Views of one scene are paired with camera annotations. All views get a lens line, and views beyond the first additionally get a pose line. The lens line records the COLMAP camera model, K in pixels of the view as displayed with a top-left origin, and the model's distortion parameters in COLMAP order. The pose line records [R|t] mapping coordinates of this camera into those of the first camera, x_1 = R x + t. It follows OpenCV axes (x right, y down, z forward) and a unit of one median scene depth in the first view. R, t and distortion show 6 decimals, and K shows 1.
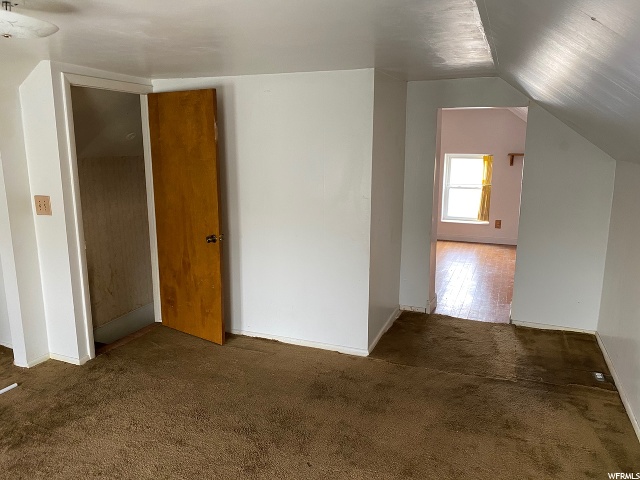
lens RADIAL K [[496.3, 0, 321.0], [0, 496.3, 238.7], [0, 0, 1]] dist [0.064259, -0.046055]
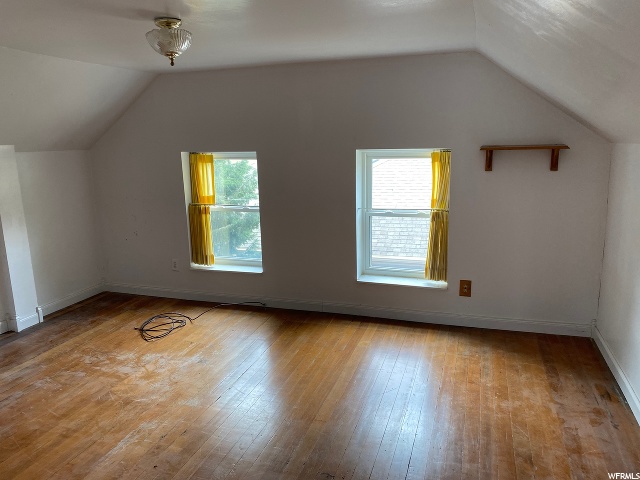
lens RADIAL K [[496.3, 0, 319.2], [0, 496.3, 240.7], [0, 0, 1]] dist [0.064259, -0.046055]
pose [[0.996529, -0.043099, 0.071226, 0.170914], [0.042320, 0.999027, 0.012406, -0.087037], [-0.071691, -0.009348, 0.997383, 0.500977]]
